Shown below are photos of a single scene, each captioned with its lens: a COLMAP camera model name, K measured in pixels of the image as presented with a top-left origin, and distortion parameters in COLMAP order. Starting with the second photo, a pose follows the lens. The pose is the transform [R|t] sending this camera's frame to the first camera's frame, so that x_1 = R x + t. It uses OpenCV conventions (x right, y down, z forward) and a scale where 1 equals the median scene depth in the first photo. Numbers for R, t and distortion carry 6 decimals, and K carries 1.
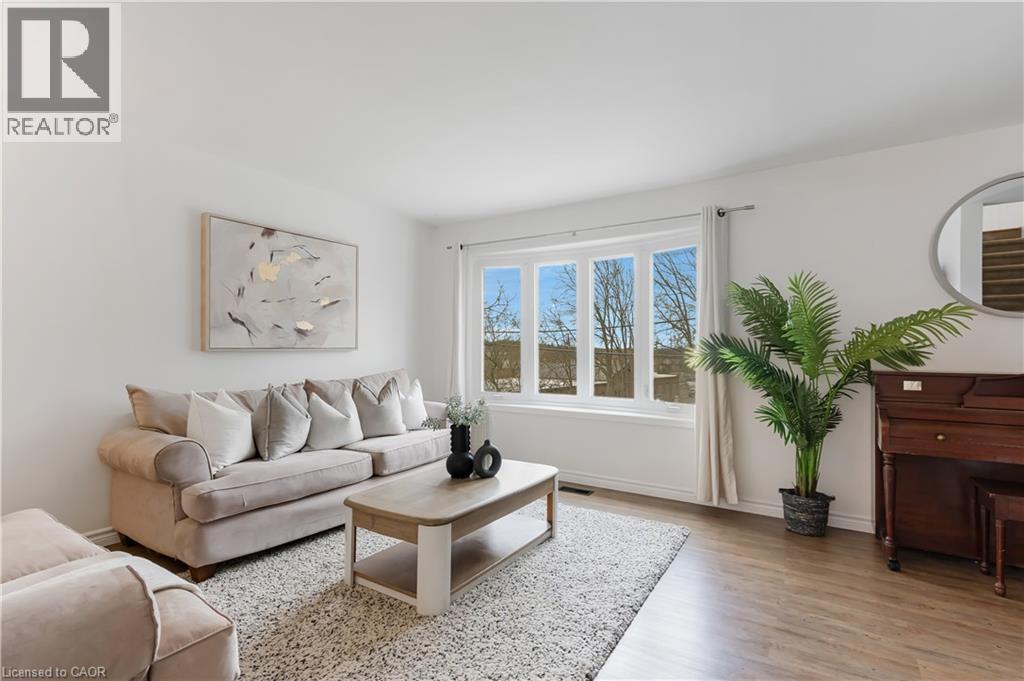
lens RADIAL K [[493.1, 0, 518.0], [0, 493.1, 338.6], [0, 0, 1]] dist [0.000420, 0.000167]
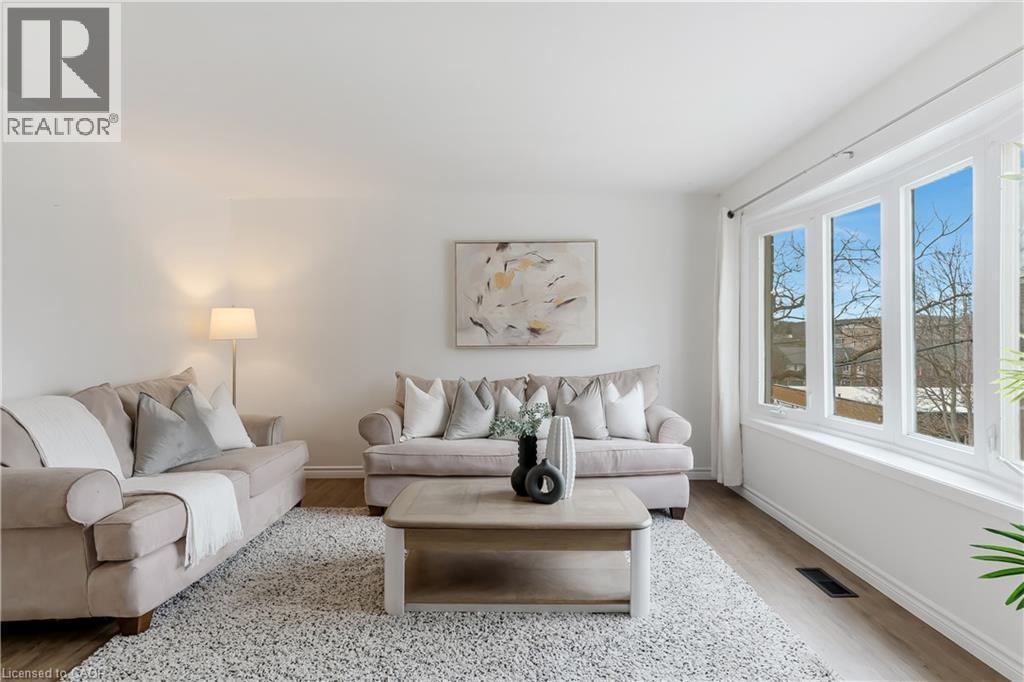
lens RADIAL K [[493.1, 0, 518.0], [0, 493.1, 339.1], [0, 0, 1]] dist [0.000420, 0.000167]
pose [[0.522702, -0.005456, -0.852498, 0.517711], [0.022192, 0.999728, 0.007209, -0.004259], [0.852226, -0.022686, 0.522681, 0.433193]]
